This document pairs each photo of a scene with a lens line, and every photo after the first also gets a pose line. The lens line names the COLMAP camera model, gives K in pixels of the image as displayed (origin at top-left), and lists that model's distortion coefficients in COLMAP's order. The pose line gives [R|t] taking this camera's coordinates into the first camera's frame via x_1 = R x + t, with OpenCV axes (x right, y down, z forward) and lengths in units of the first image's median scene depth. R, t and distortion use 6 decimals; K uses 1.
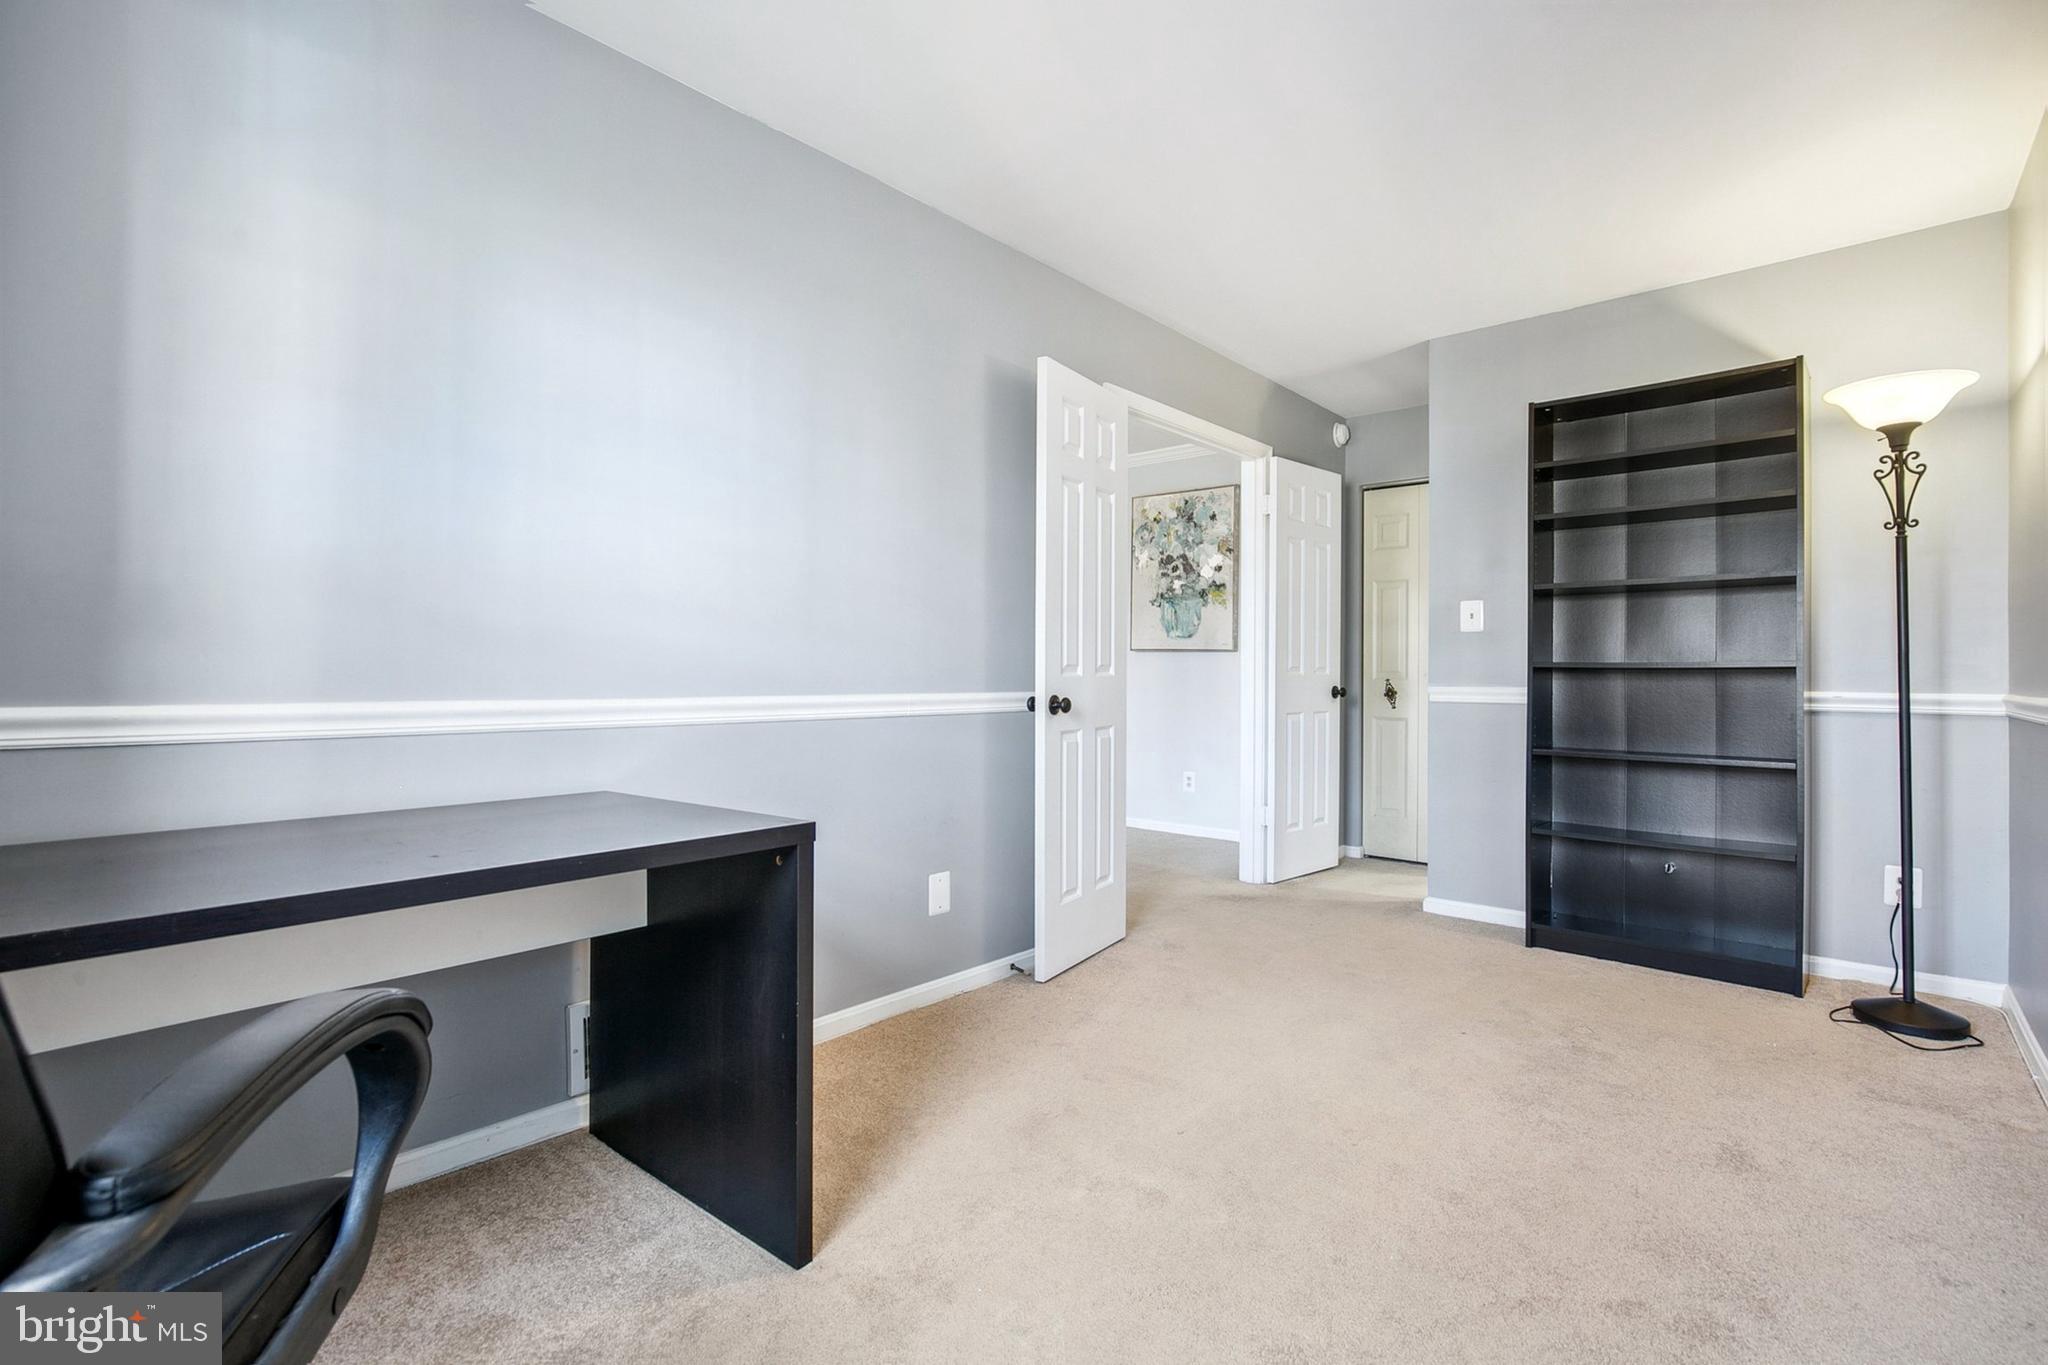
lens RADIAL K [[964.8, 0, 1024.0], [0, 964.8, 682.5], [0, 0, 1]] dist [-0.030255, 0.007754]
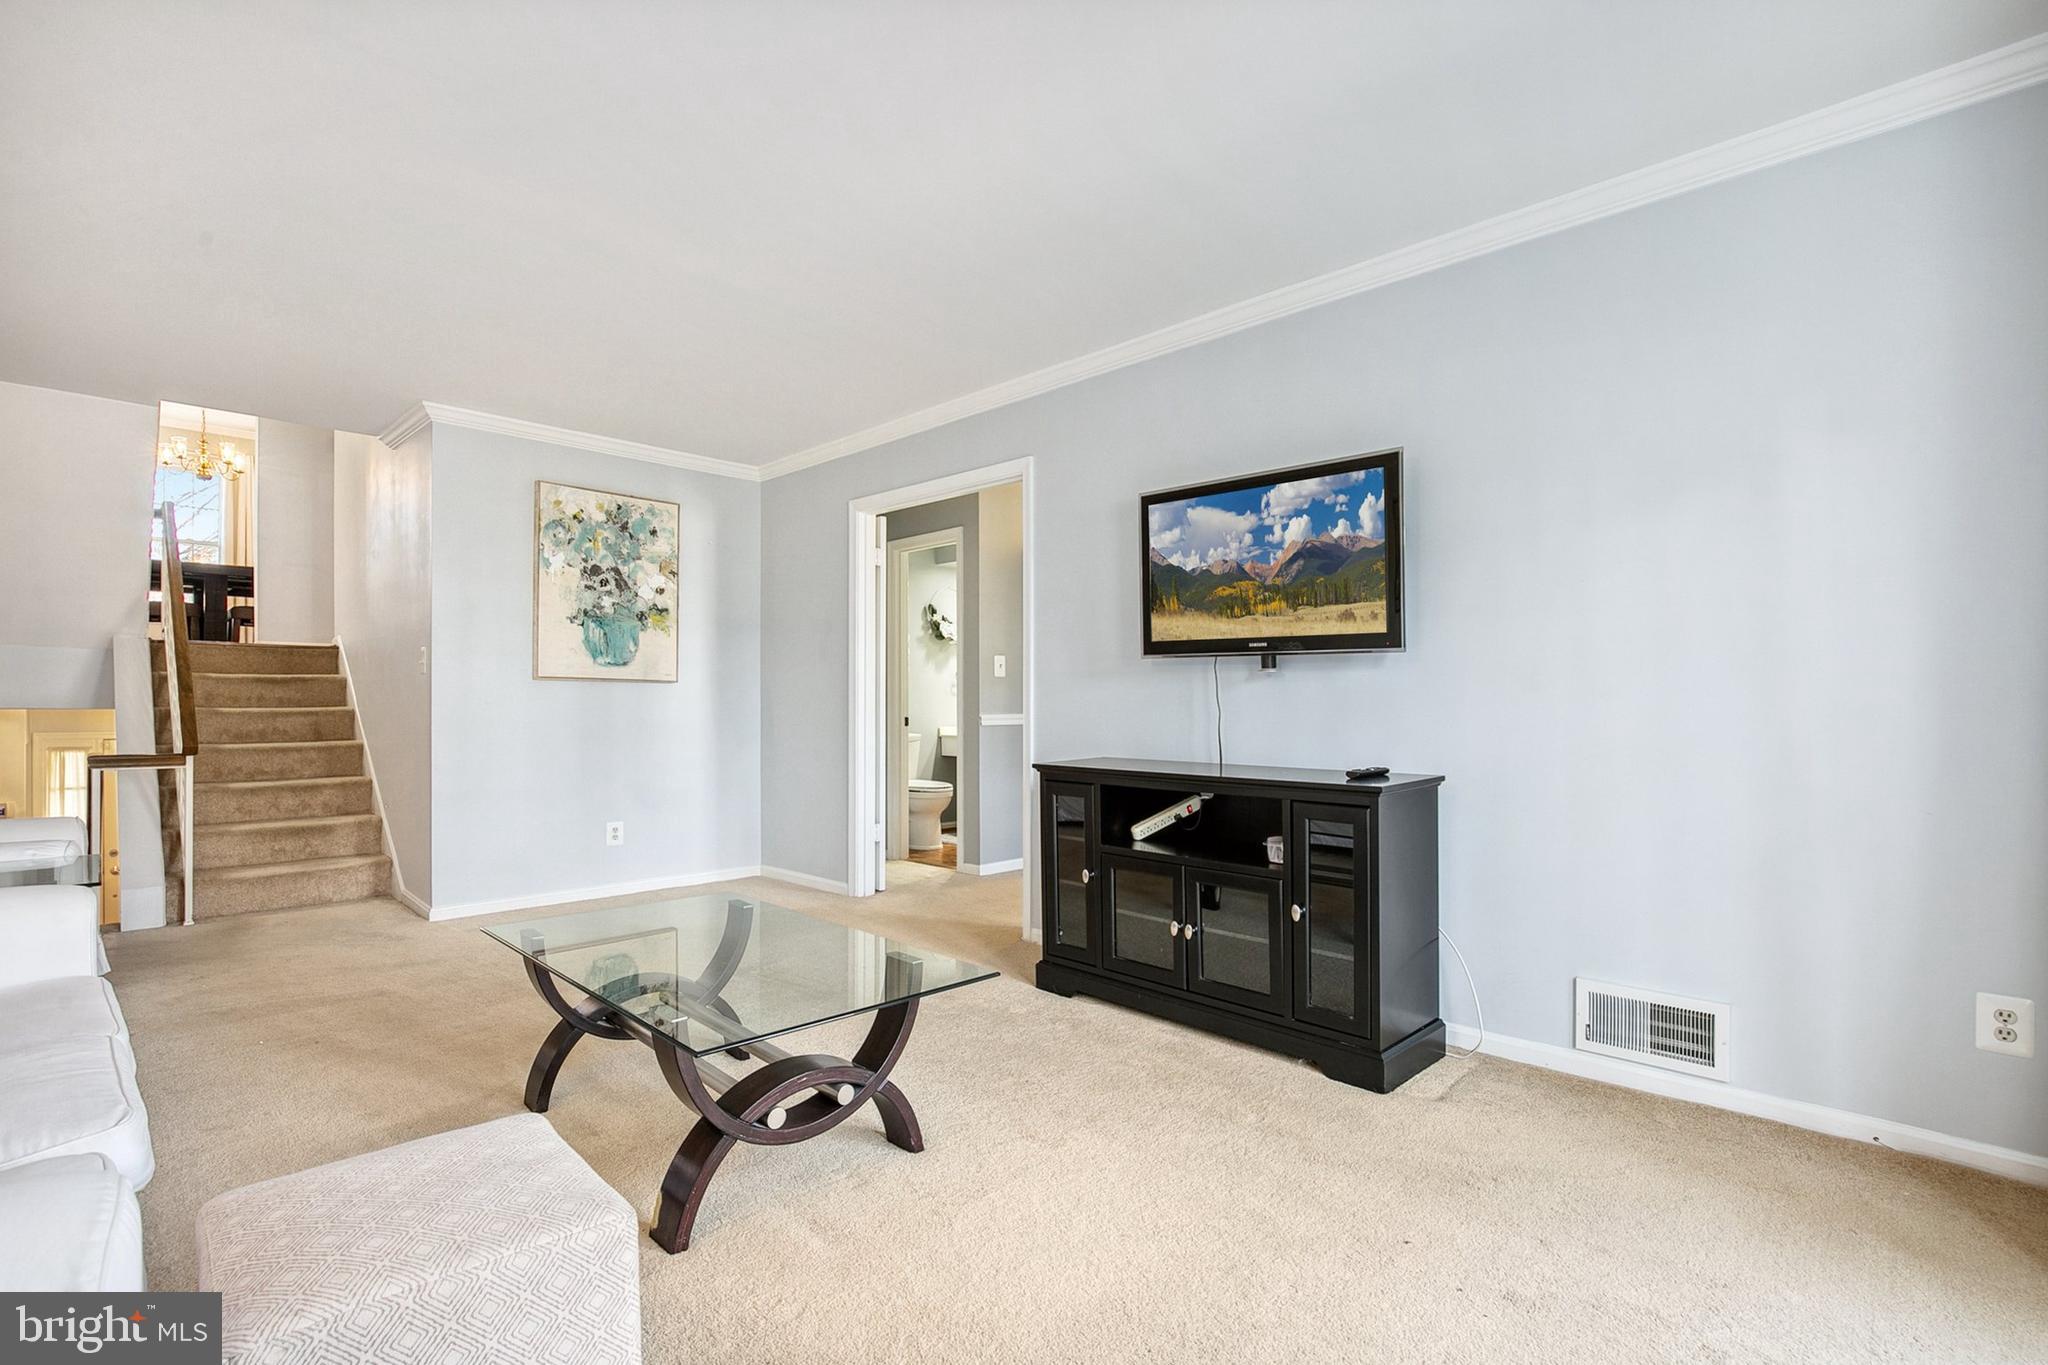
lens RADIAL K [[964.8, 0, 1024.0], [0, 964.8, 682.5], [0, 0, 1]] dist [-0.030255, 0.007754]
pose [[0.024841, 0.012880, 0.999608, -0.672305], [0.010185, 0.999862, -0.013136, -0.016213], [-0.999640, 0.010507, 0.024706, 0.617808]]
